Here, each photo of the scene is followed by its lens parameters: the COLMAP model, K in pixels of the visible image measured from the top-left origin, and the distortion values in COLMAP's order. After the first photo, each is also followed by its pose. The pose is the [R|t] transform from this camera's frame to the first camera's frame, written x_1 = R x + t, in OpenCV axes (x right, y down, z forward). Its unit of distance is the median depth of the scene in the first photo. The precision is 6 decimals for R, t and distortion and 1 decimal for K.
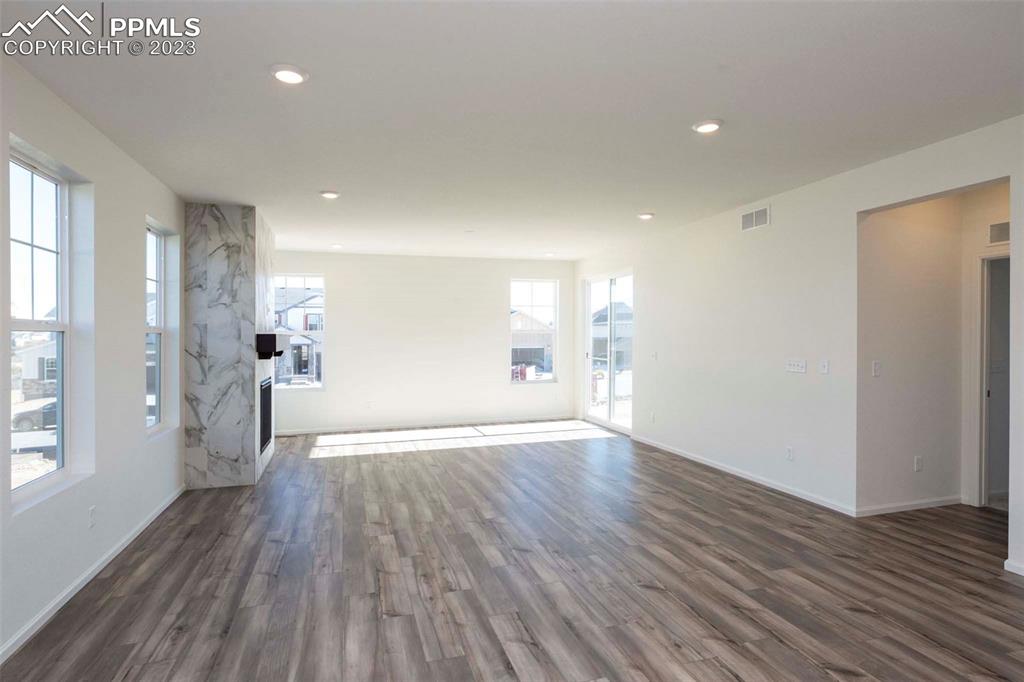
lens RADIAL K [[538.6, 0, 512.0], [0, 538.6, 341.0], [0, 0, 1]] dist [0.002748, 0.000095]
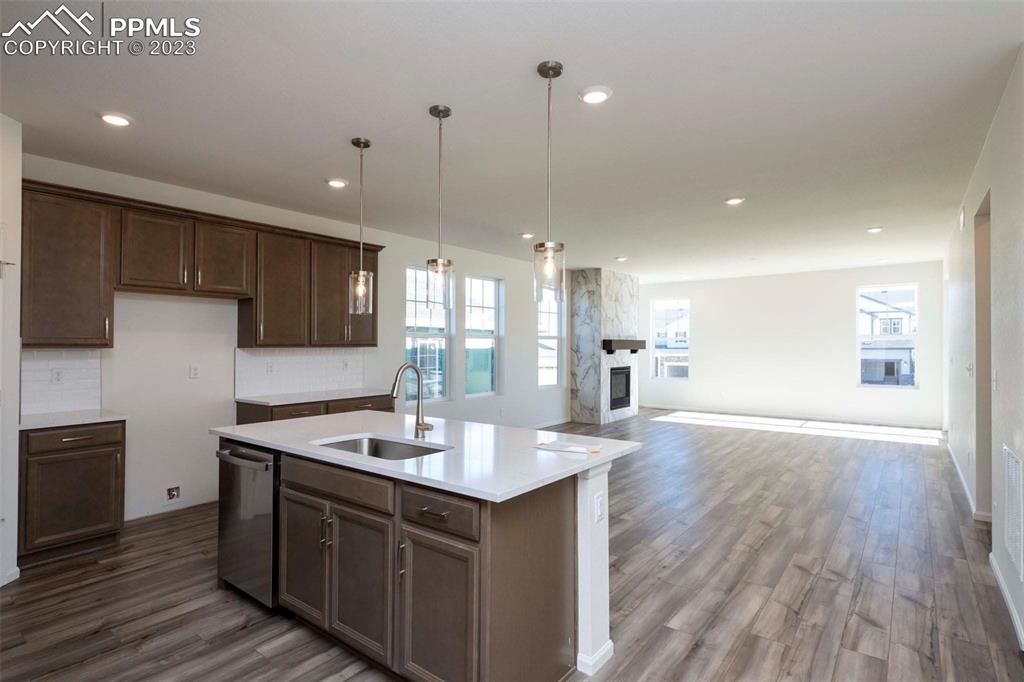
lens RADIAL K [[498.7, 0, 502.9], [0, 498.7, 345.5], [0, 0, 1]] dist [0.000344, 0.000286]
pose [[0.564052, 0.005962, -0.825717, 0.975198], [-0.008910, 0.999960, 0.001133, 0.010122], [0.825691, 0.006718, 0.564083, -0.266972]]
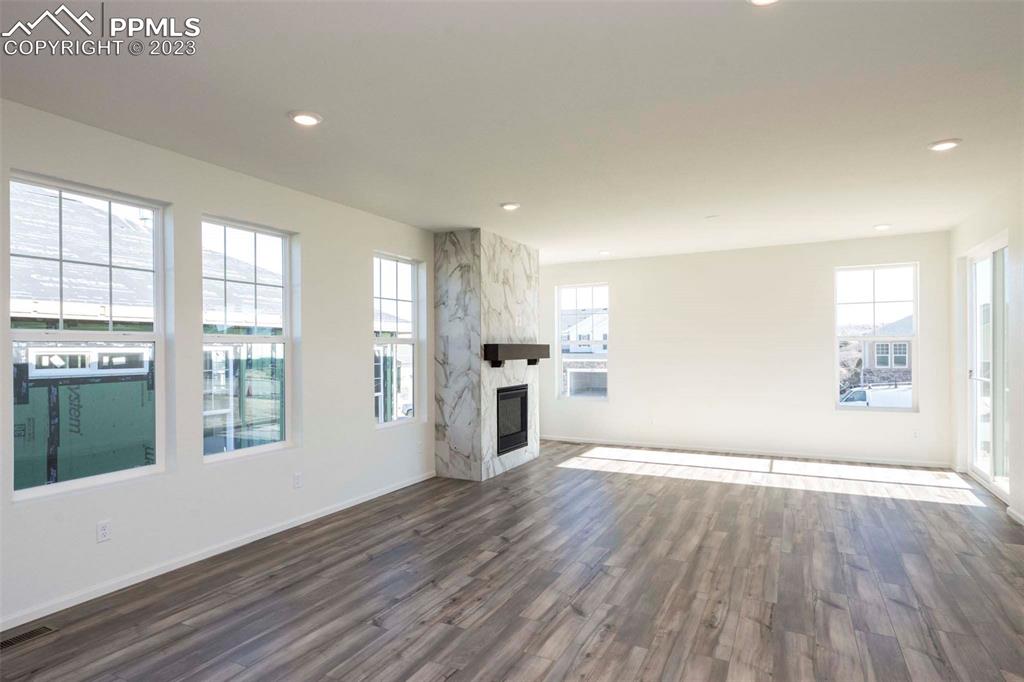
lens RADIAL K [[561.0, 0, 505.6], [0, 561.0, 352.1], [0, 0, 1]] dist [0.011292, 0.000205]
pose [[0.720472, 0.004826, -0.693467, 0.493132], [-0.002443, 0.999987, 0.004421, -0.002921], [0.693479, -0.001491, 0.720475, 0.298275]]
